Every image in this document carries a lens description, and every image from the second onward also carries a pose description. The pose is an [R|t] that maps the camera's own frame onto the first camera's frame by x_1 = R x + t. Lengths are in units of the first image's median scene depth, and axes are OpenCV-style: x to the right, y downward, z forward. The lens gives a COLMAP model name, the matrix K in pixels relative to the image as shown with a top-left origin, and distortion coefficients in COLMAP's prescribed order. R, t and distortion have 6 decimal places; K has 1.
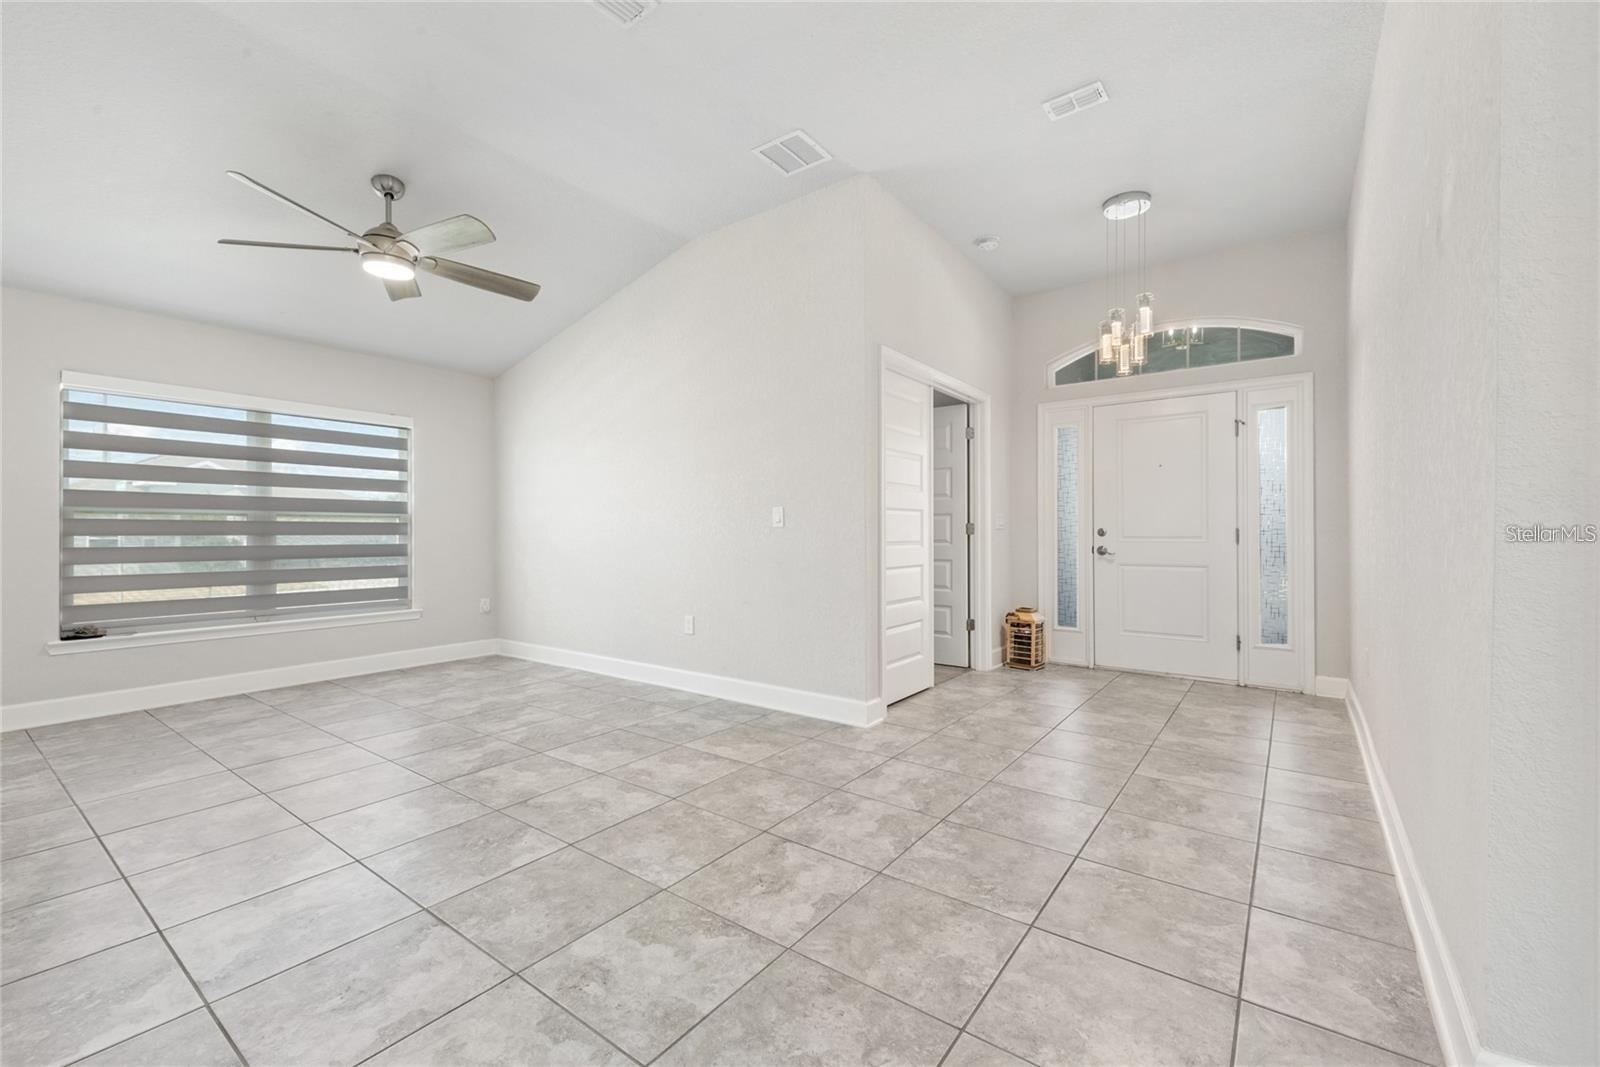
lens RADIAL K [[656.3, 0, 789.9], [0, 656.3, 530.6], [0, 0, 1]] dist [0.019018, -0.000360]
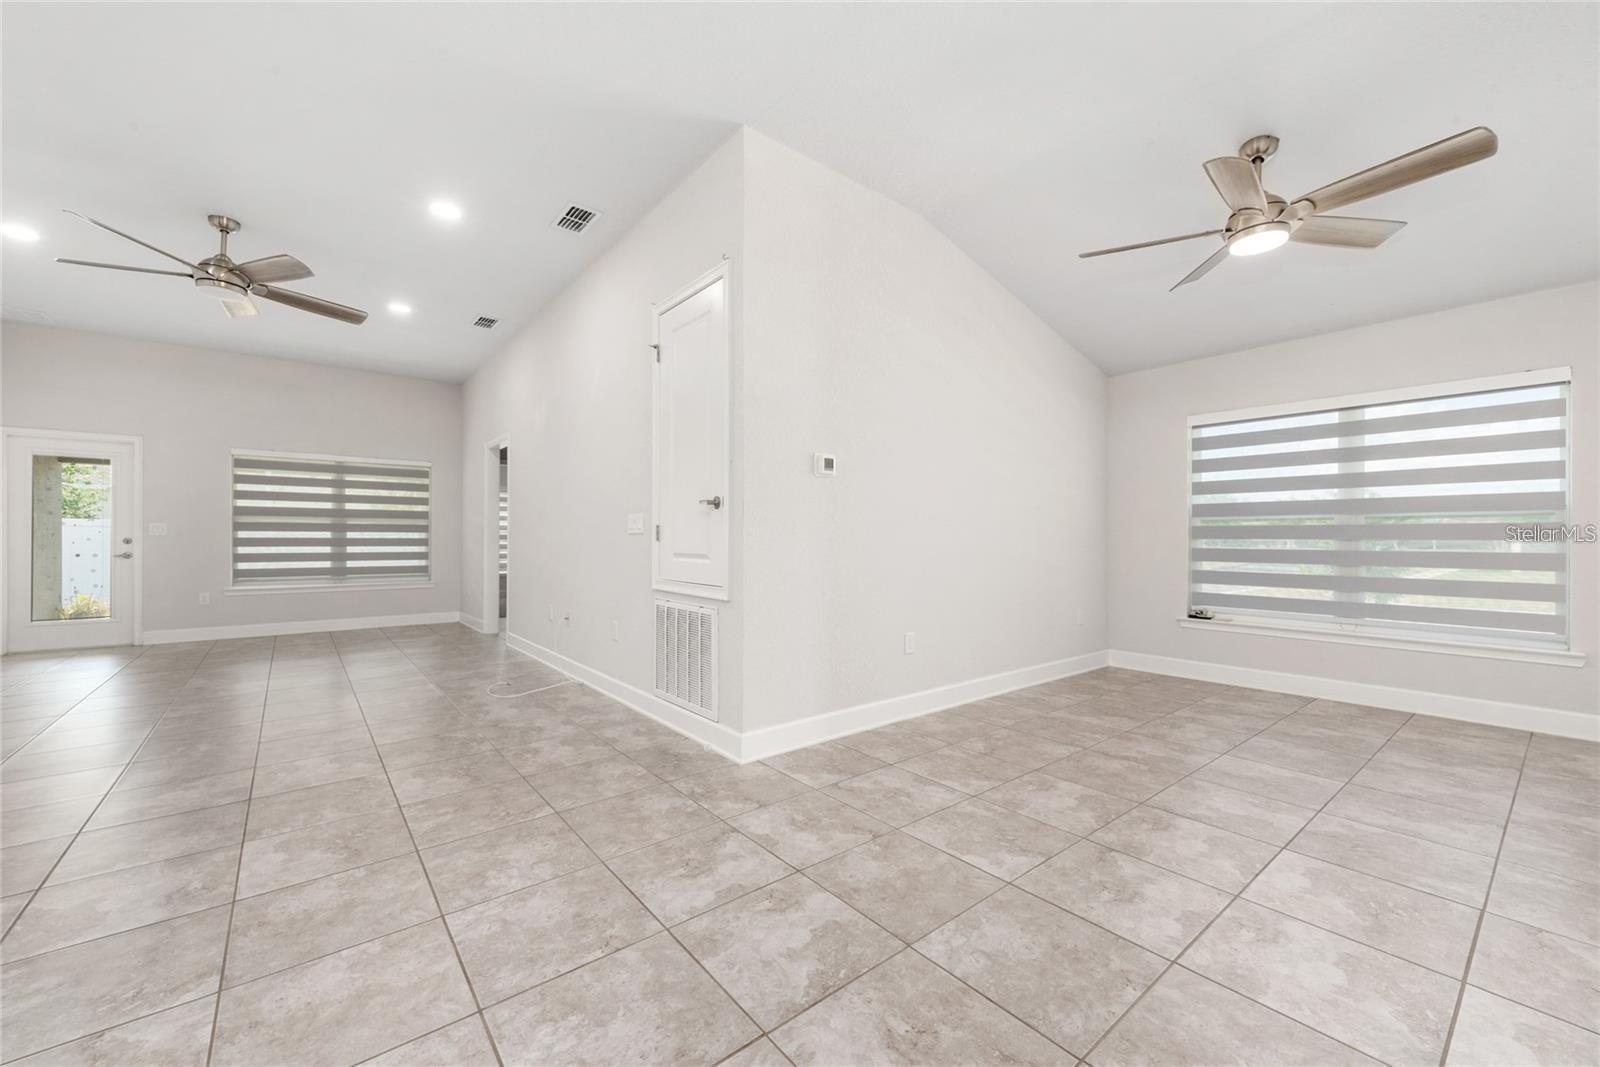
lens RADIAL K [[628.9, 0, 800.0], [0, 628.9, 533.5], [0, 0, 1]] dist [0.017946, -0.003160]
pose [[-0.237160, -0.001946, -0.971469, 0.502867], [0.003916, 0.999988, -0.002959, -0.003283], [0.971463, -0.004506, -0.237150, 0.801605]]
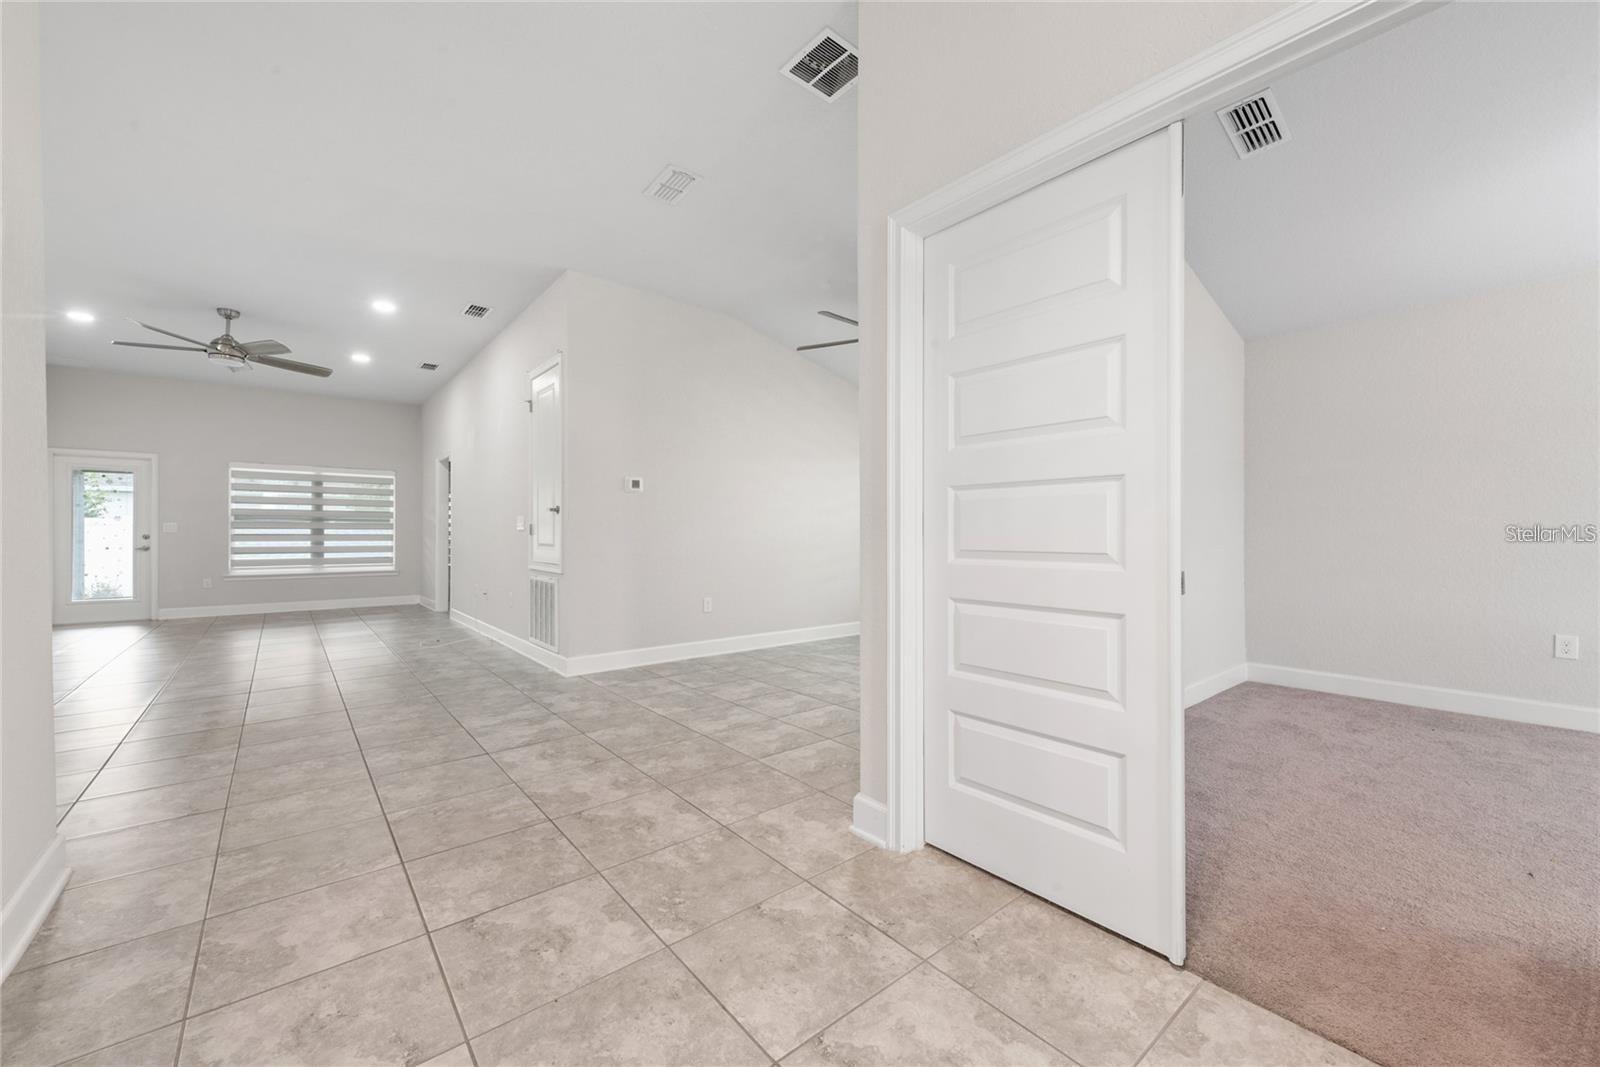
lens RADIAL K [[624.4, 0, 798.7], [0, 624.4, 529.9], [0, 0, 1]] dist [0.015108, -0.000541]
pose [[-0.226281, -0.000739, -0.974062, 1.002461], [0.005970, 0.999980, -0.002146, 0.000094], [0.974044, -0.006301, -0.226272, 1.475197]]
